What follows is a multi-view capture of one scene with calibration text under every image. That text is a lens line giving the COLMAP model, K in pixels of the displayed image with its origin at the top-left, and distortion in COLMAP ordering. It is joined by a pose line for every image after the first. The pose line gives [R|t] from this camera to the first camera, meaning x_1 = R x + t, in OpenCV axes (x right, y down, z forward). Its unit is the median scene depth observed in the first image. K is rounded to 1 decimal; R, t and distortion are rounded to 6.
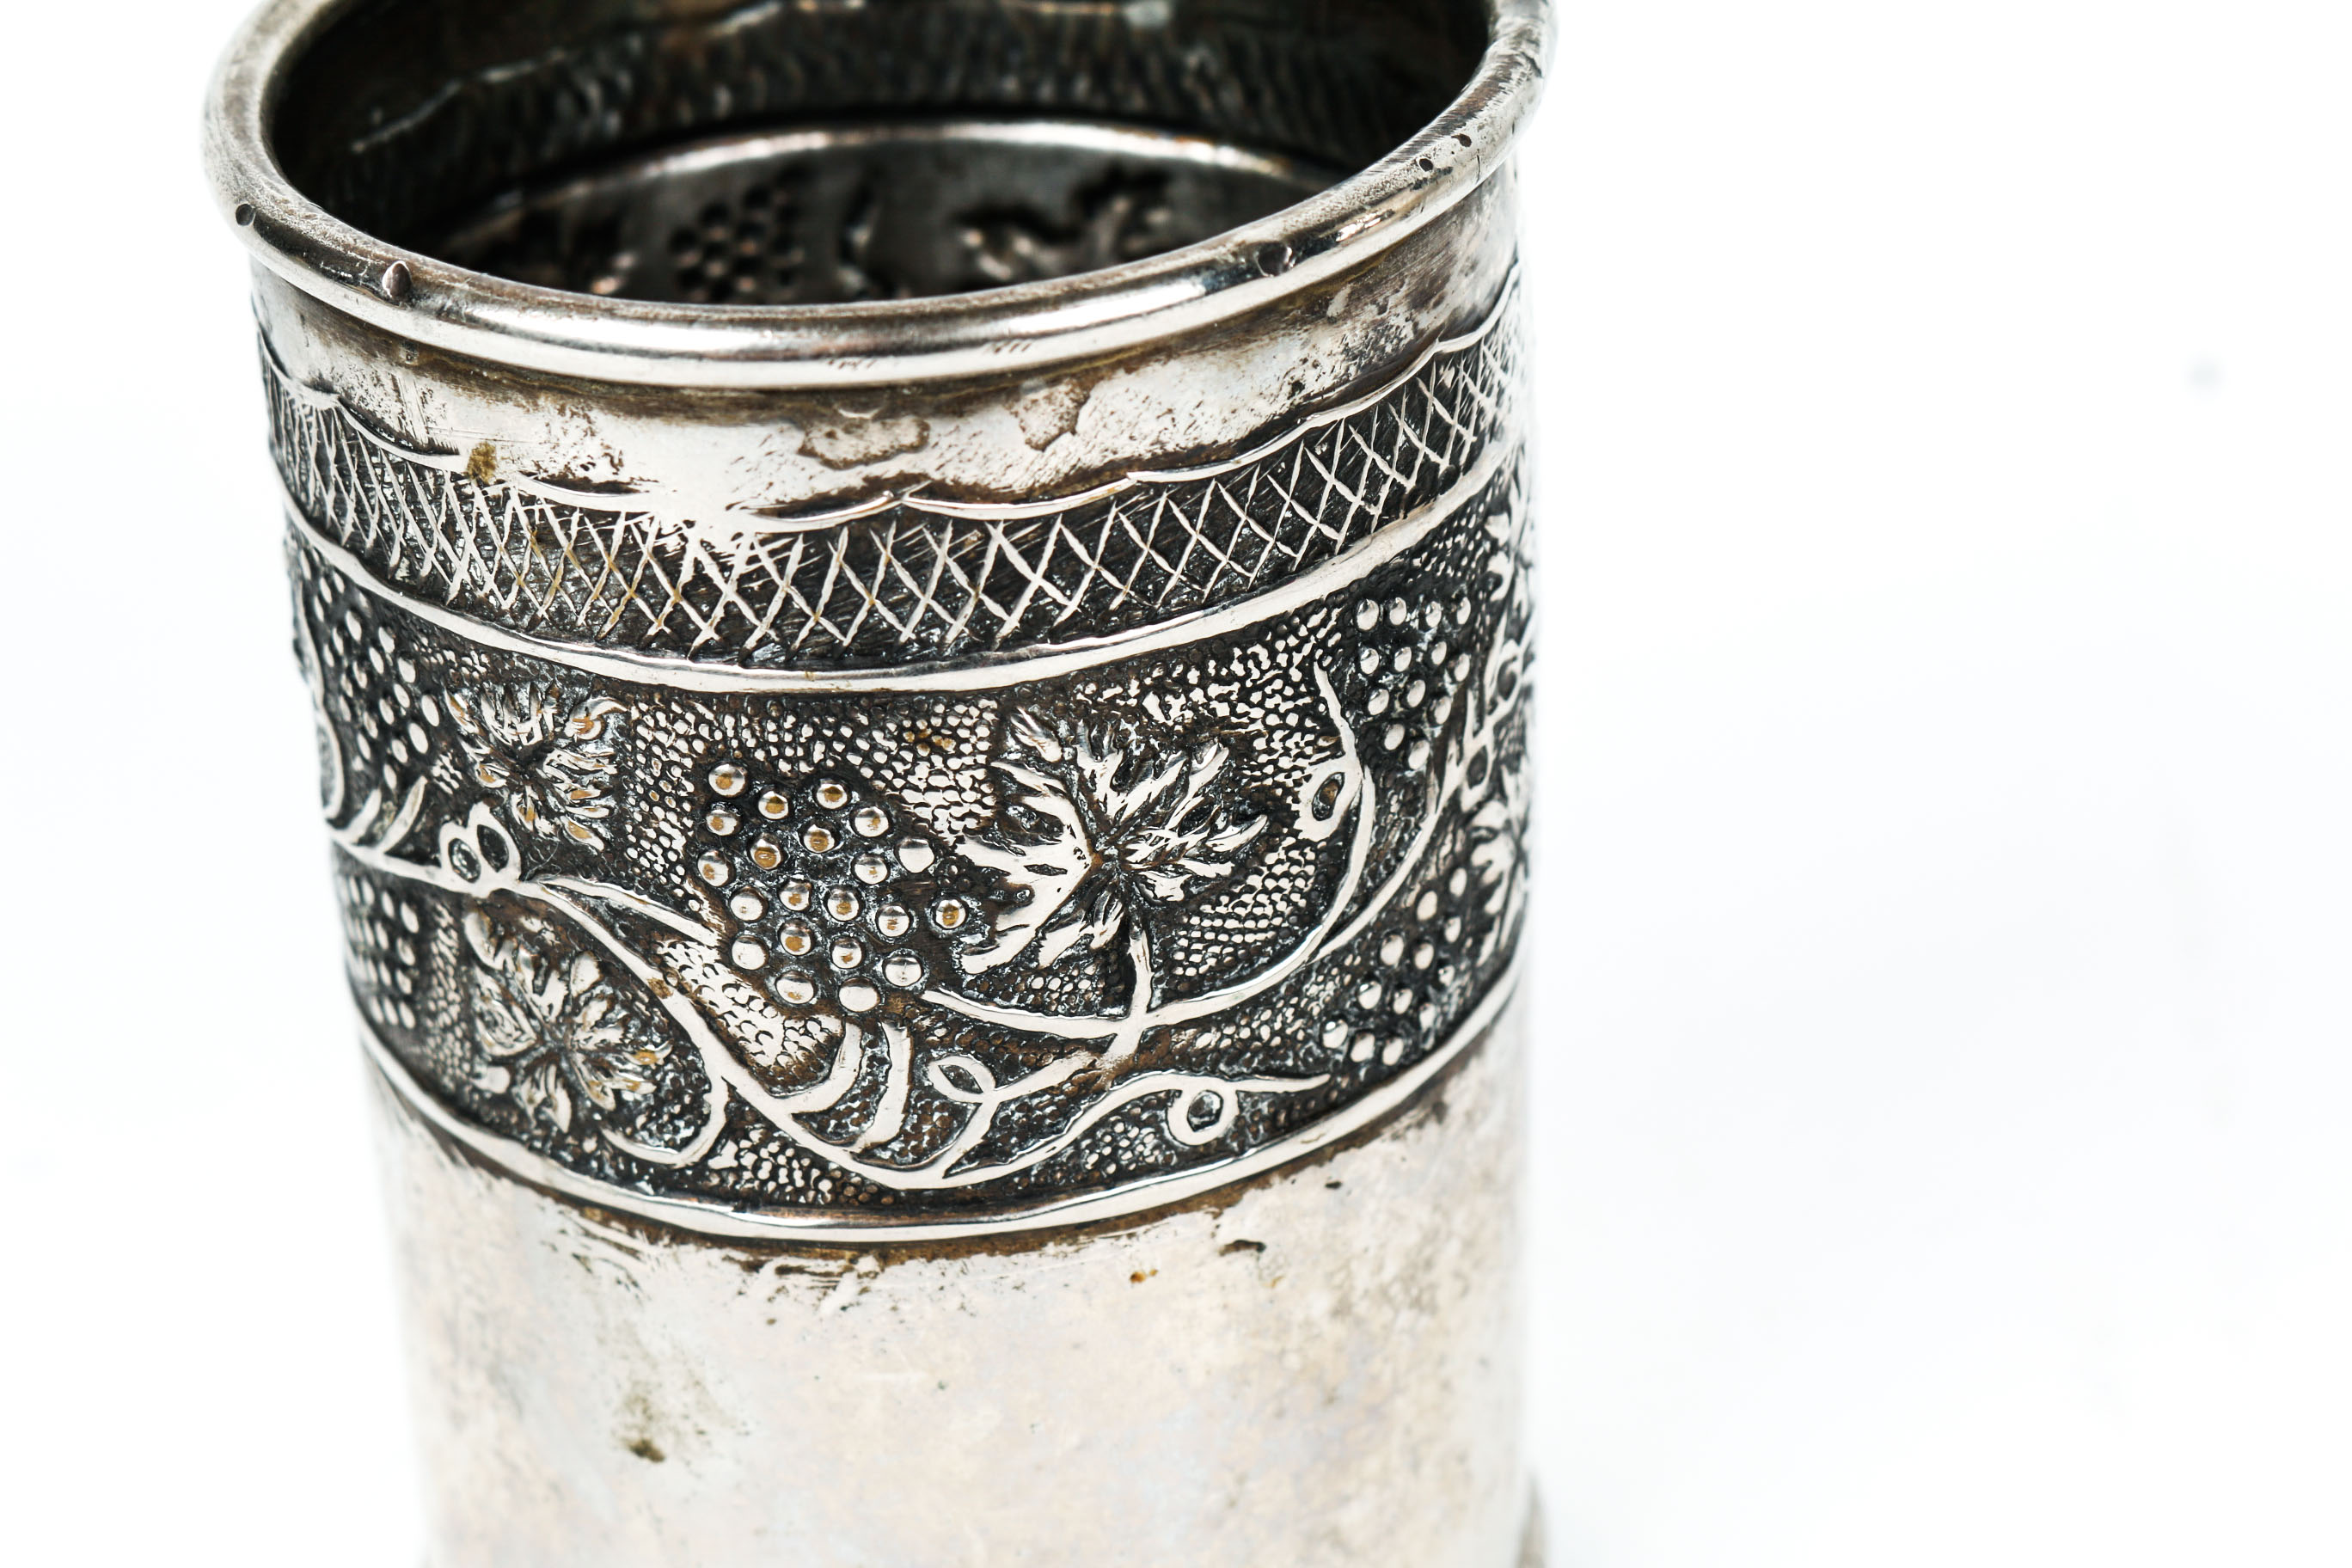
lens RADIAL K [[5632.0, 0, 1175.1], [0, 5632.0, 791.2], [0, 0, 1]] dist [0.016907, 0.000000]
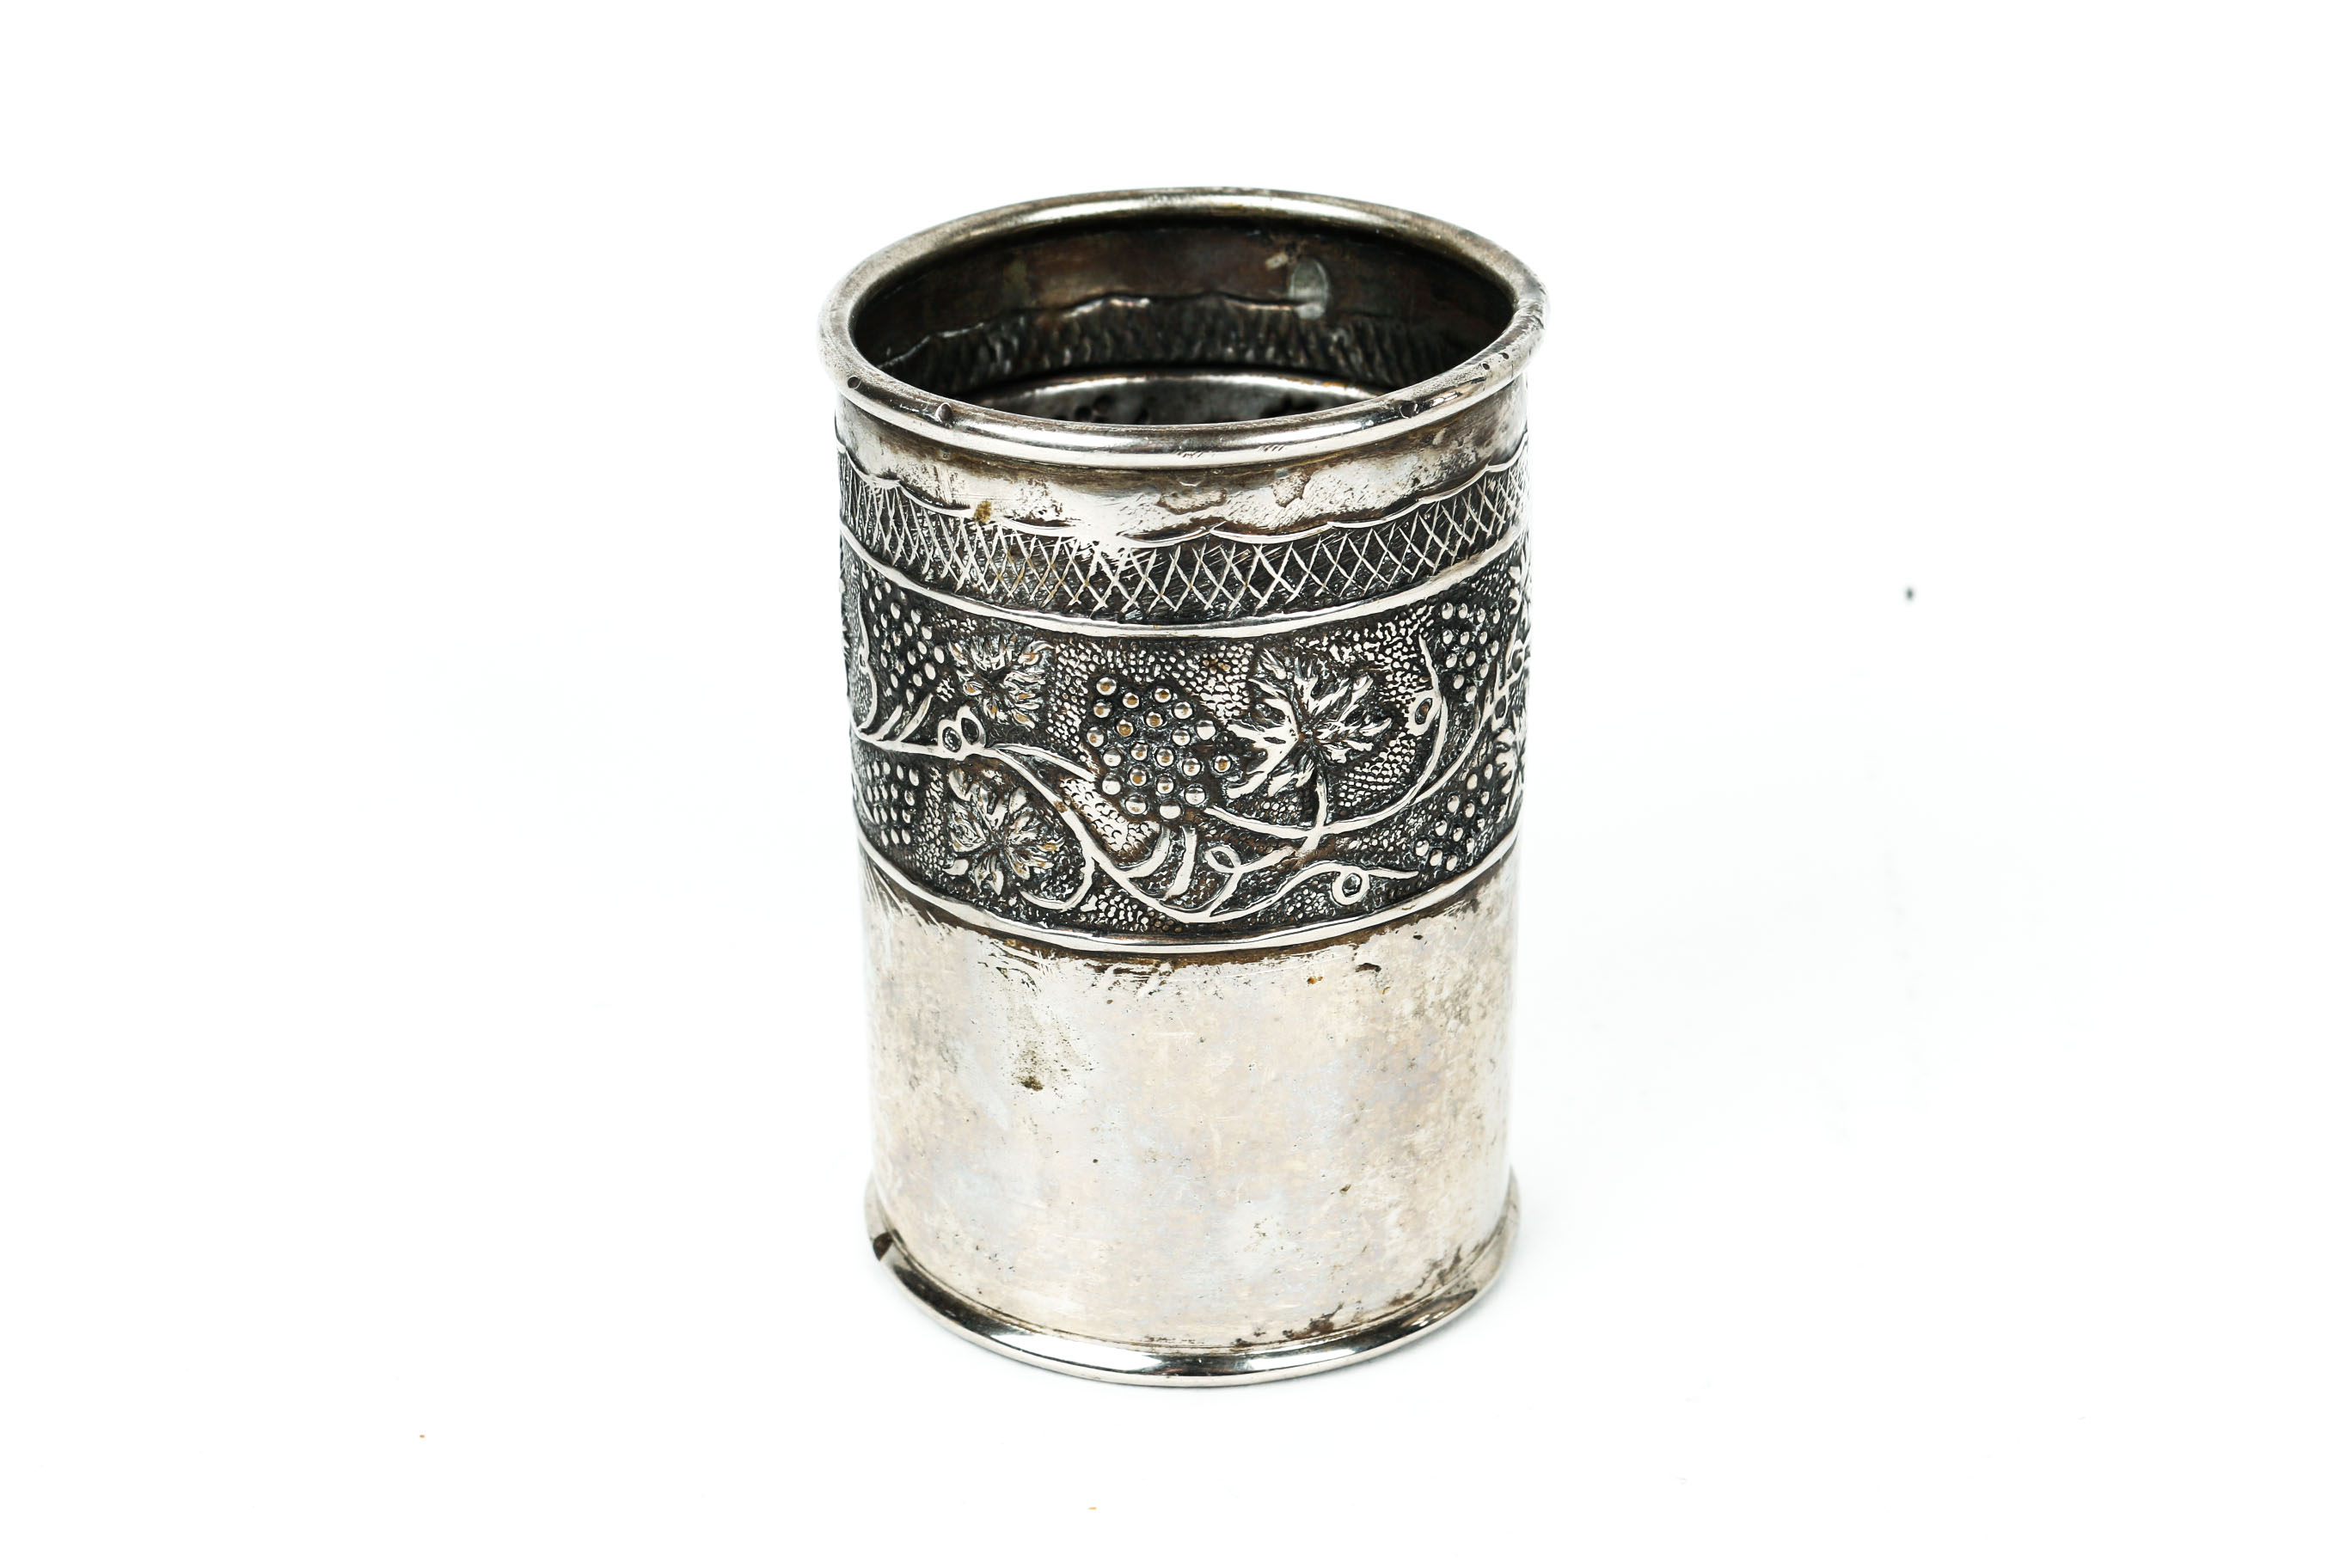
lens RADIAL K [[4712.0, 0, 1175.8], [0, 4712.0, 782.2], [0, 0, 1]] dist [-0.065798, 0.000000]
pose [[0.999641, 0.019656, 0.018202, -0.080271], [-0.018079, 0.996382, -0.083039, 0.151196], [-0.019768, 0.082680, 0.996380, -0.526456]]
